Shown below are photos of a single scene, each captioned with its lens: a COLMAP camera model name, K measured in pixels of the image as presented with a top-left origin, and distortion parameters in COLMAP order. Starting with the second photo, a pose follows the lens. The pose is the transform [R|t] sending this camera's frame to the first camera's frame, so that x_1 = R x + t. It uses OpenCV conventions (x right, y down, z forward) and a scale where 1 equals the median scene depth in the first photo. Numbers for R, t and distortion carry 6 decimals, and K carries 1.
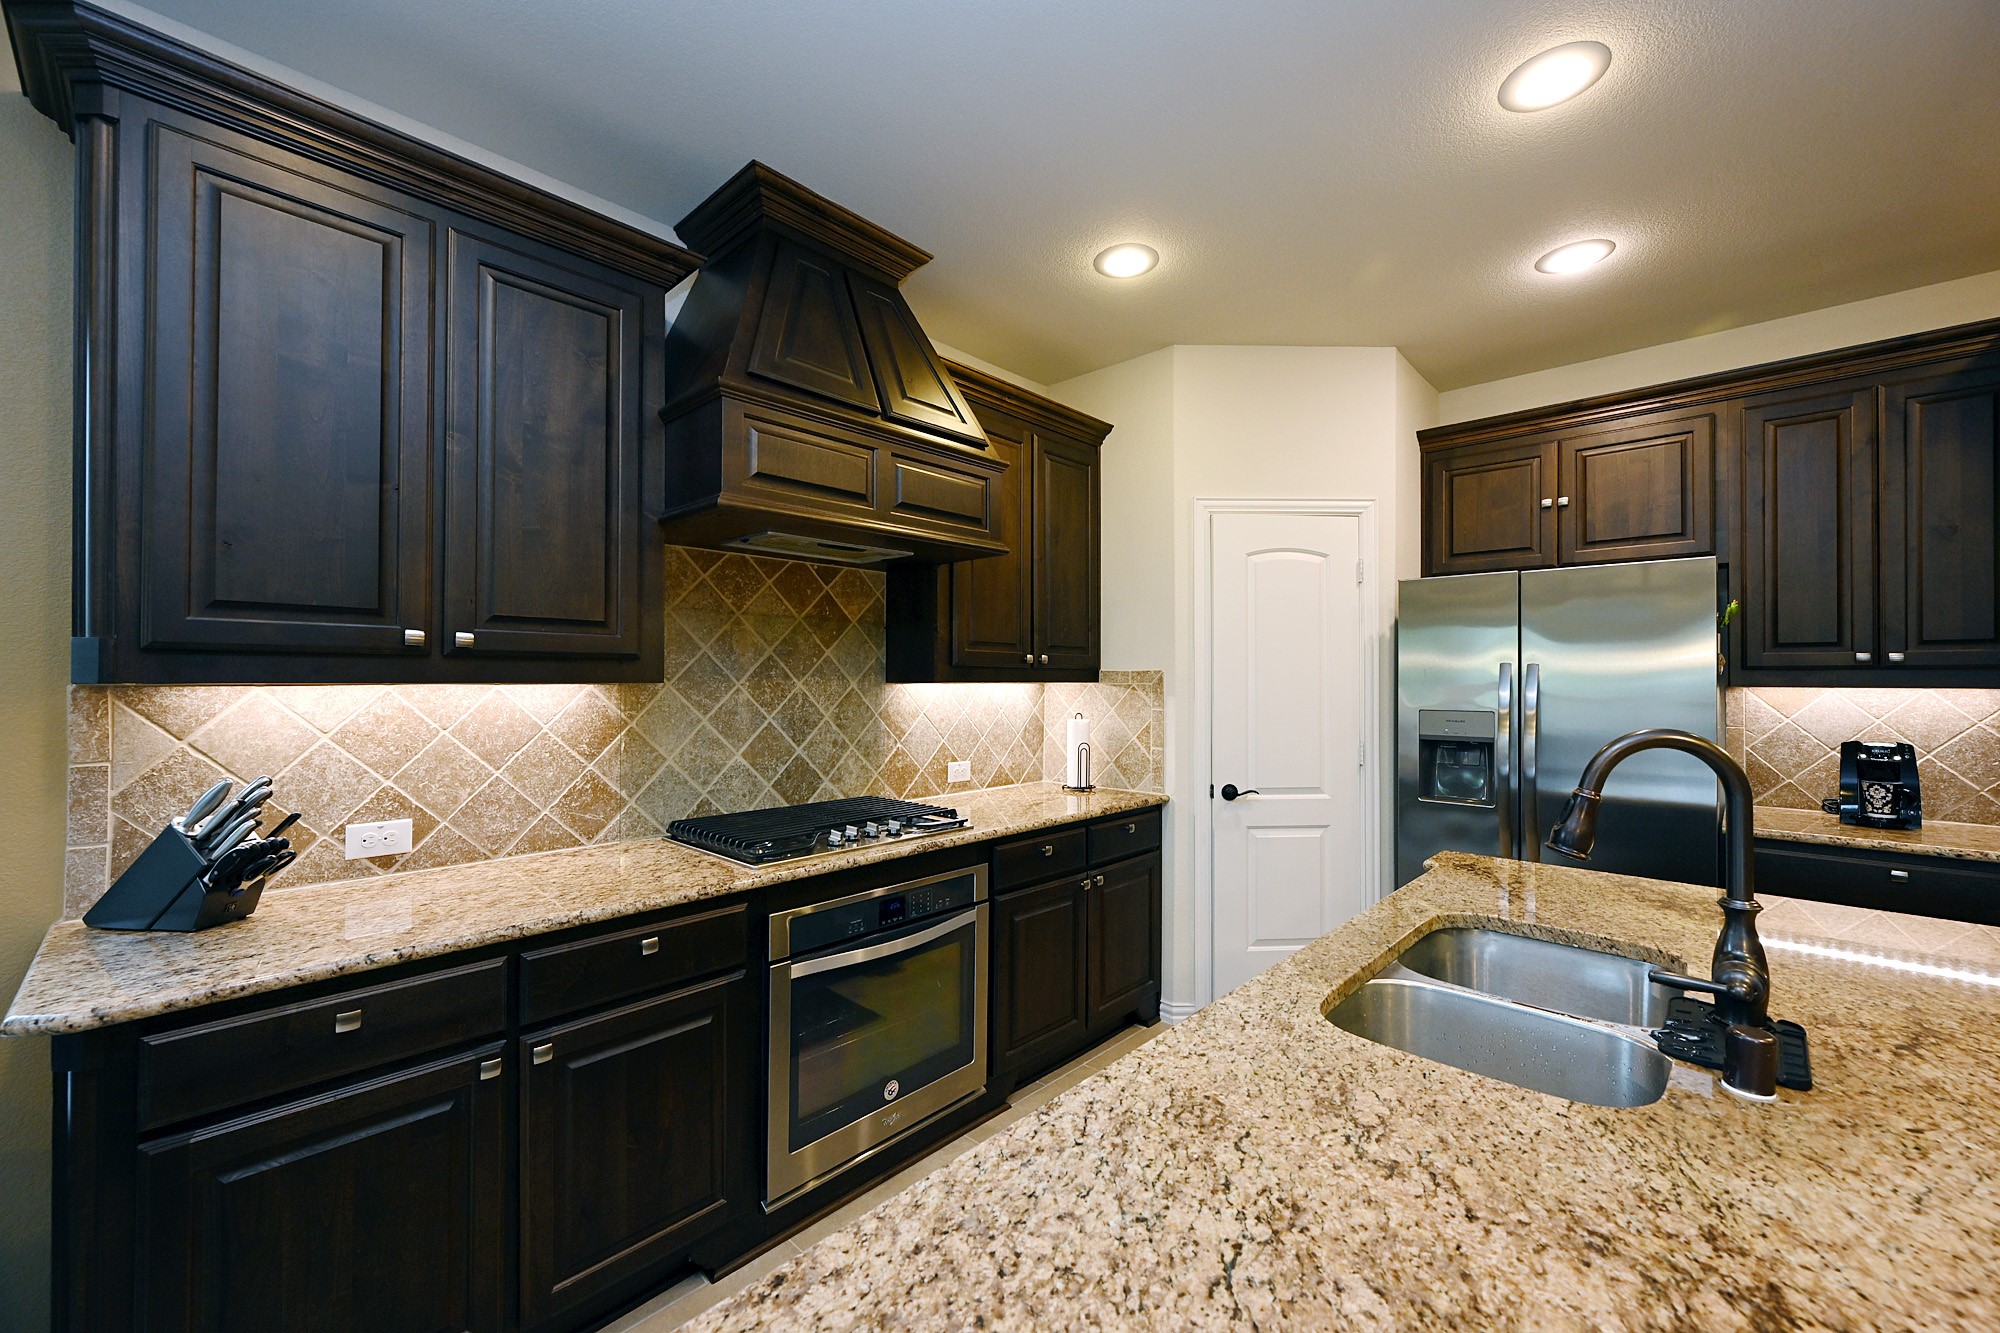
lens RADIAL K [[778.1, 0, 1003.5], [0, 778.1, 673.0], [0, 0, 1]] dist [0.000566, -0.000208]
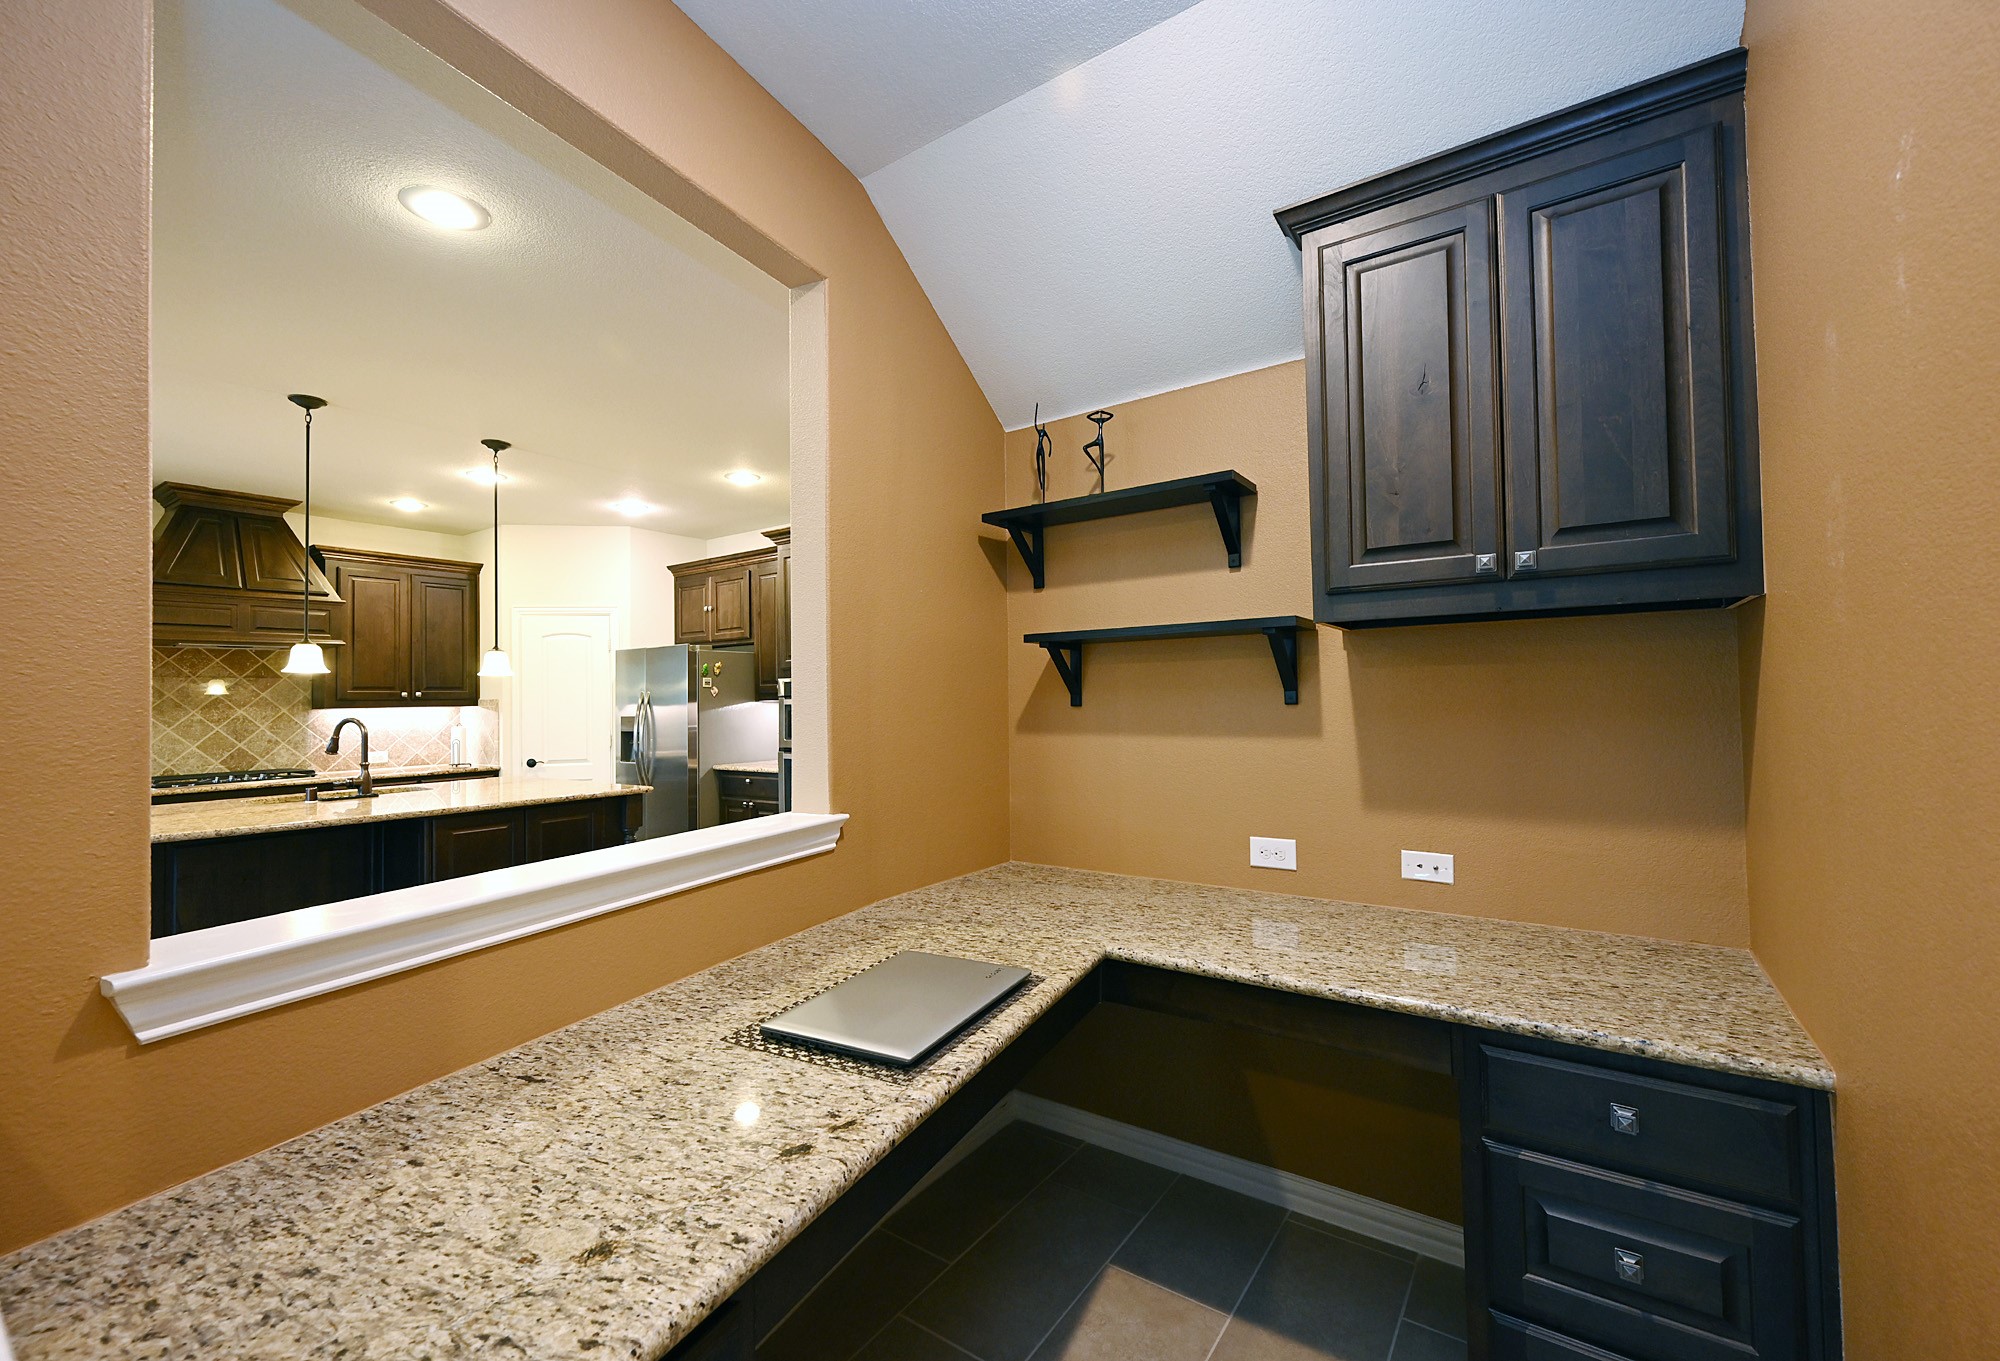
lens RADIAL K [[798.5, 0, 1007.4], [0, 798.5, 680.0], [0, 0, 1]] dist [0.000032, 0.000239]
pose [[0.988328, -0.018835, 0.151174, 1.410323], [0.021455, 0.999646, -0.015715, 0.009396], [-0.150824, 0.018775, 0.988382, -1.345073]]
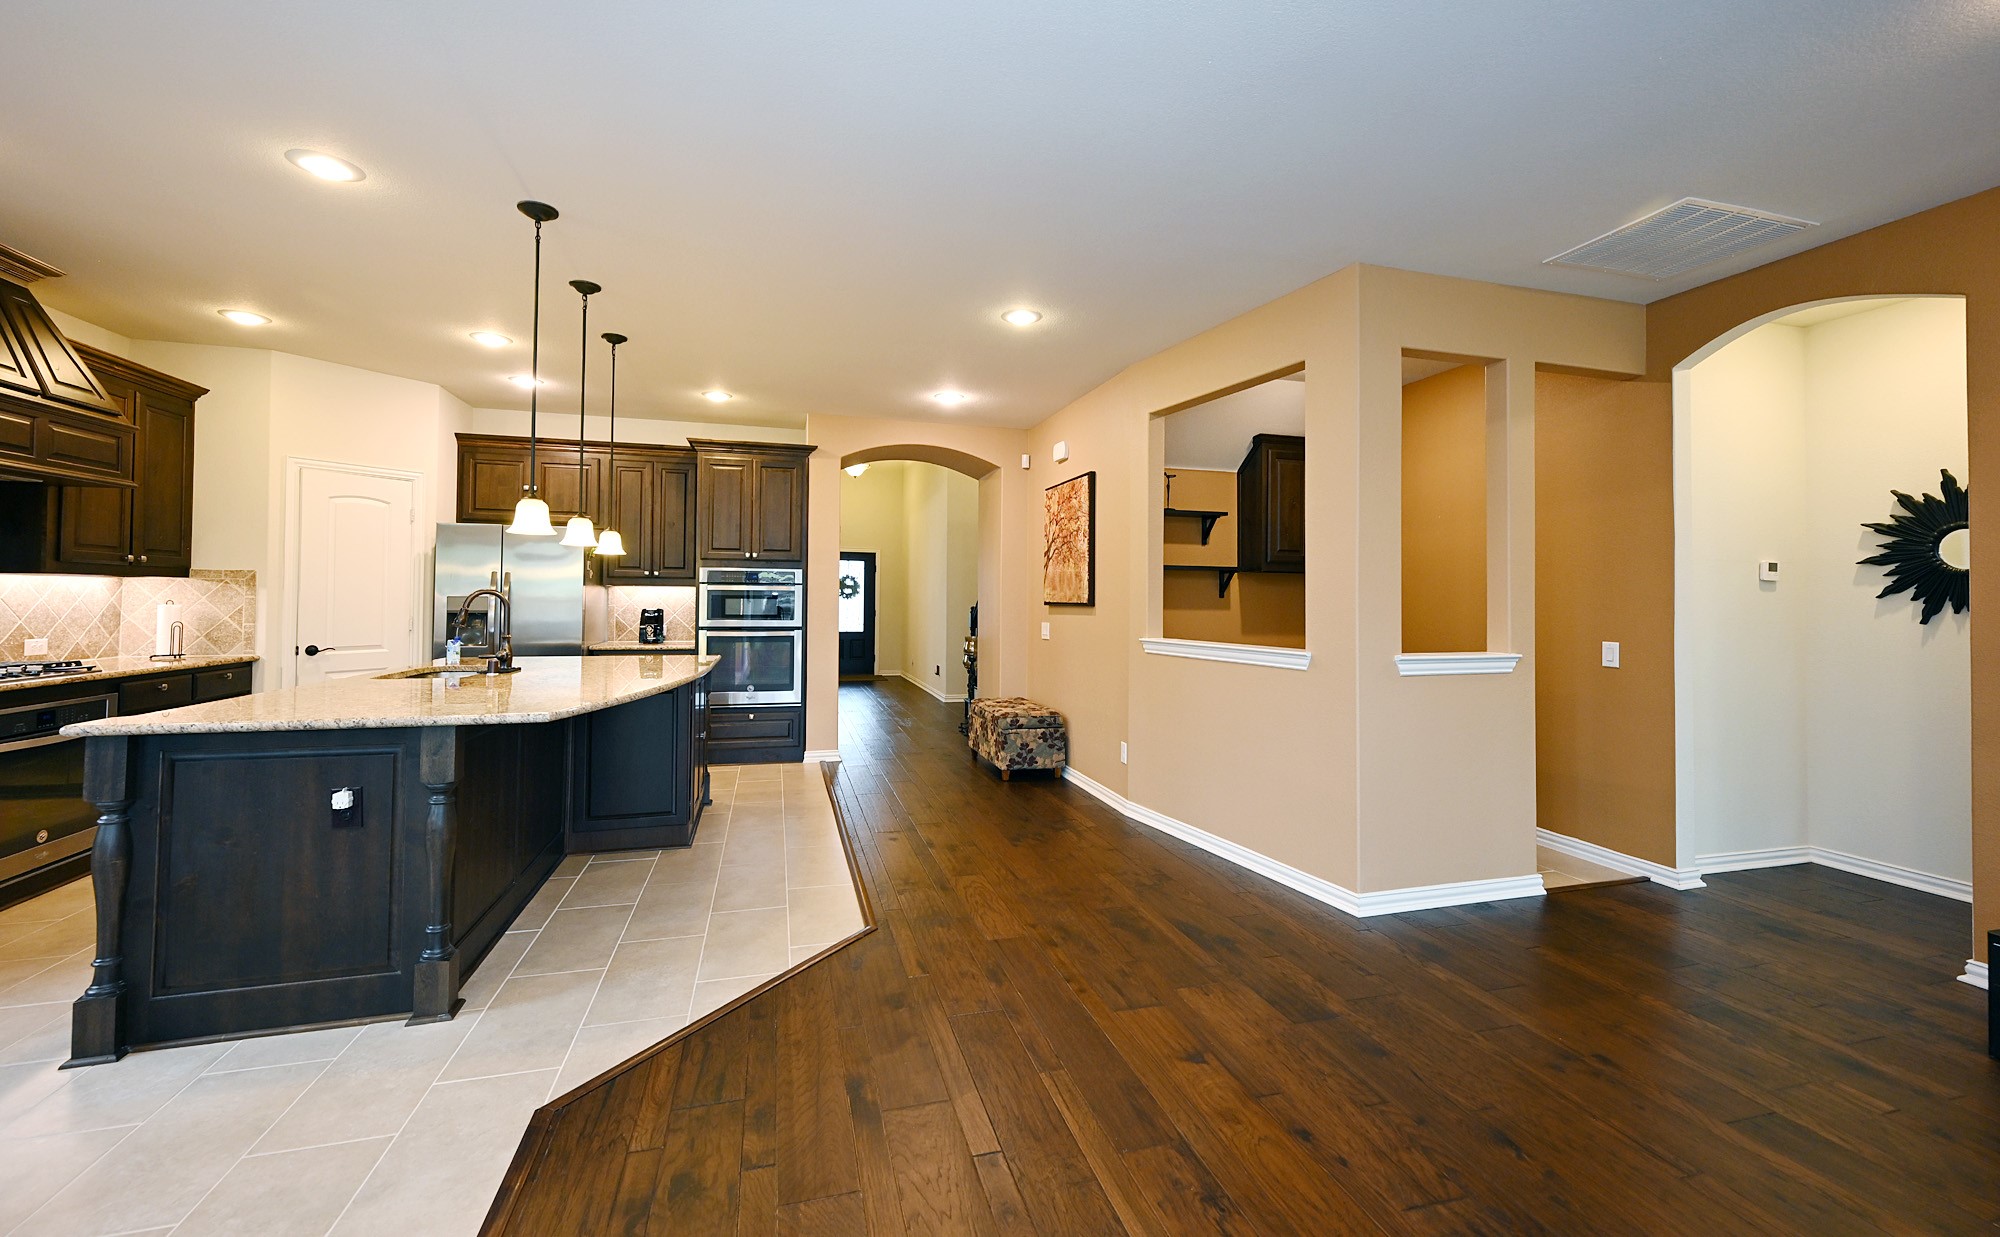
lens RADIAL K [[794.3, 0, 986.6], [0, 794.3, 583.8], [0, 0, 1]] dist [0.002922, 0.000443]
pose [[0.524172, 0.016588, 0.851451, -0.436947], [-0.014921, 0.999836, -0.010293, 0.021803], [-0.851482, -0.007310, 0.524333, -1.190785]]
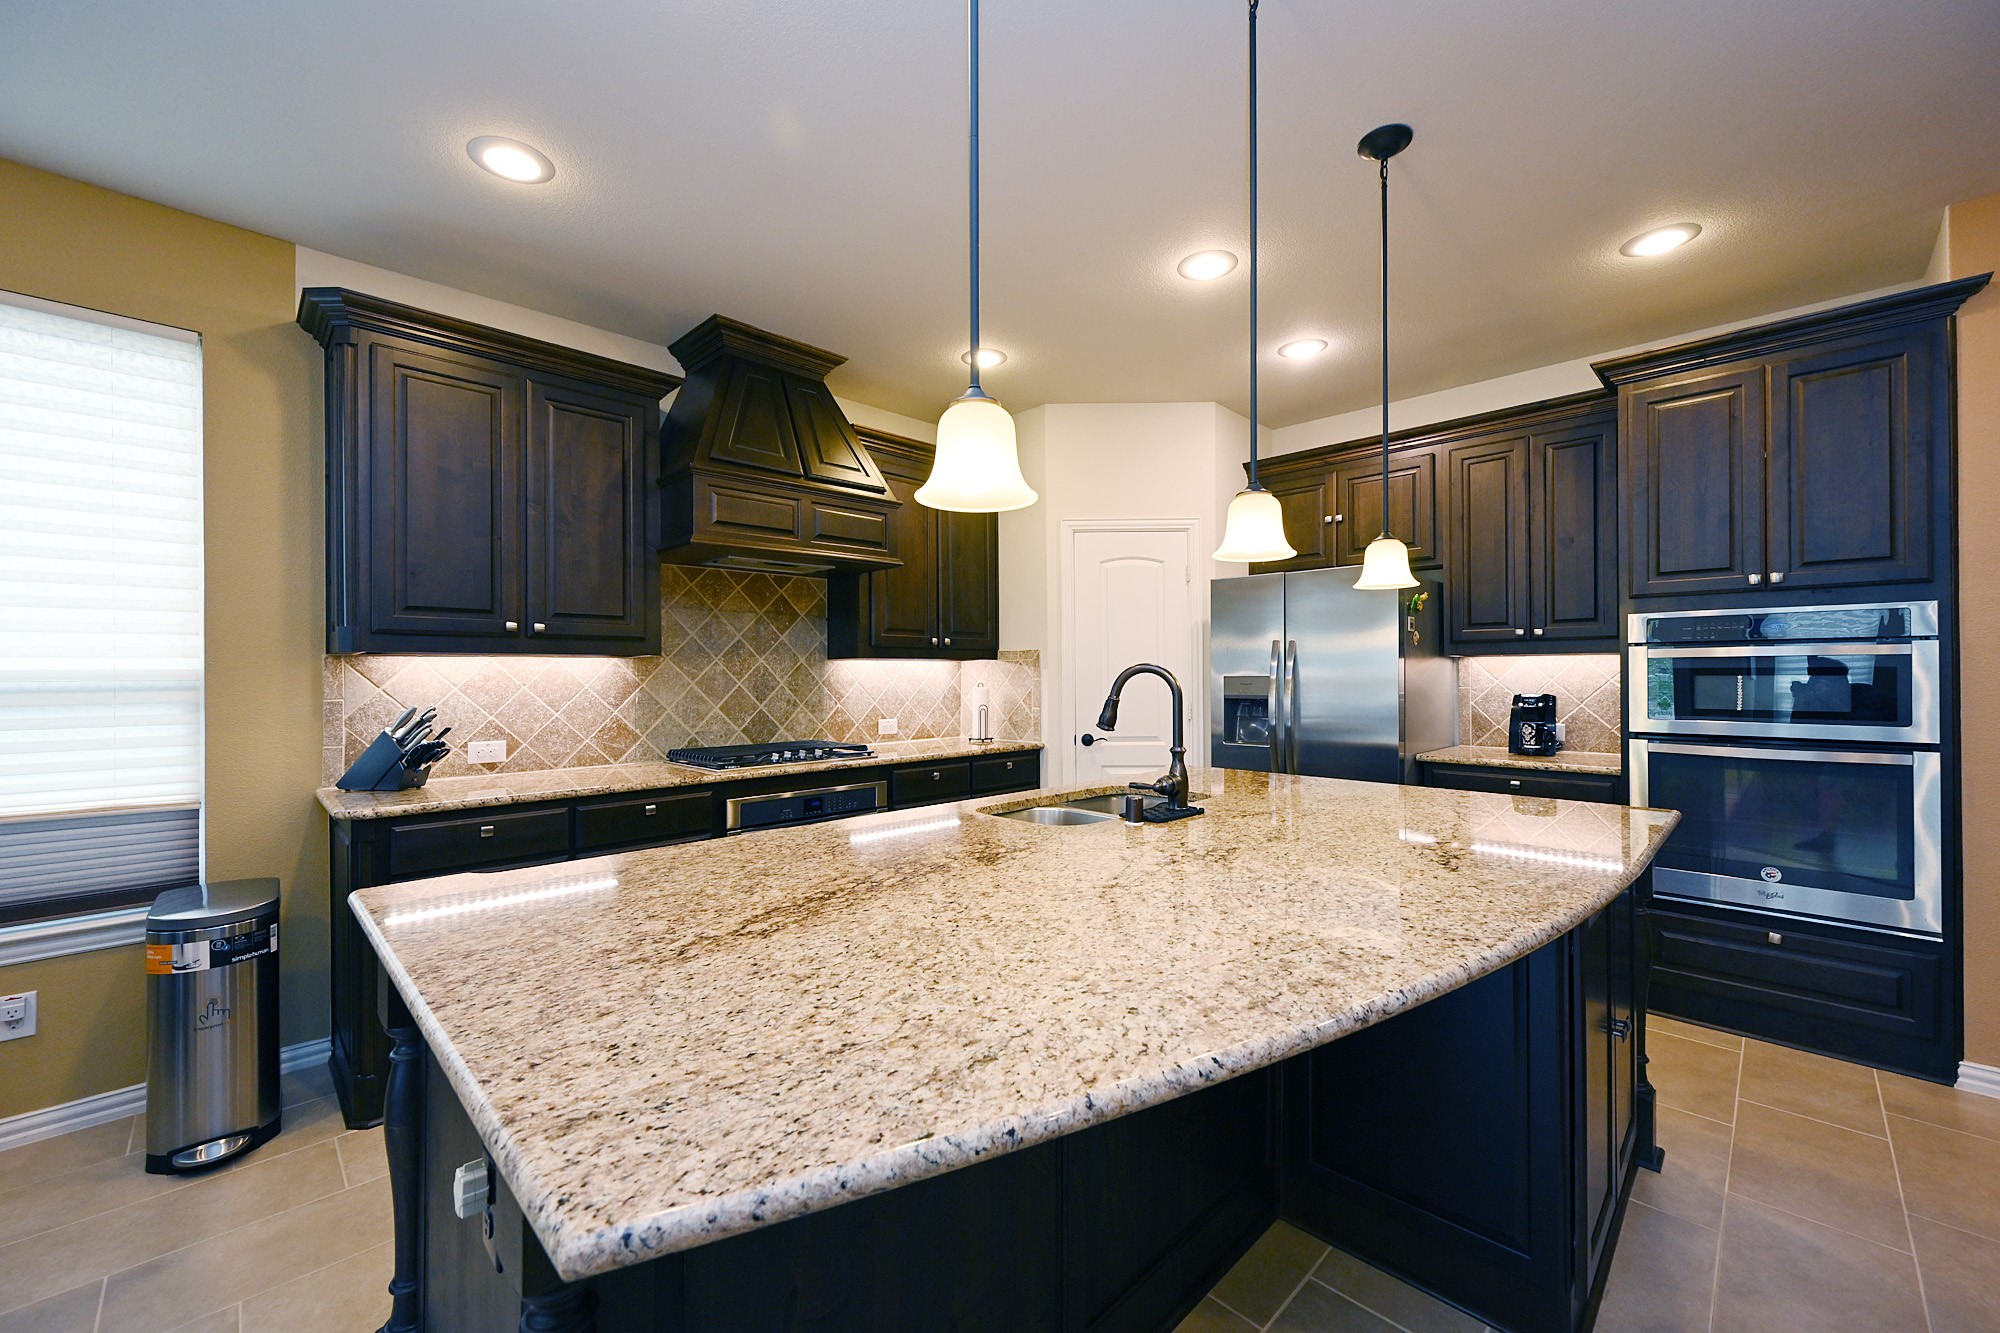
lens RADIAL K [[778.1, 0, 1000.5], [0, 778.1, 672.3], [0, 0, 1]] dist [0.000566, -0.000208]
pose [[0.999375, -0.008276, -0.034371, 0.231624], [0.008502, 0.999943, 0.006418, 0.033358], [0.034316, -0.006706, 0.999389, -0.417452]]
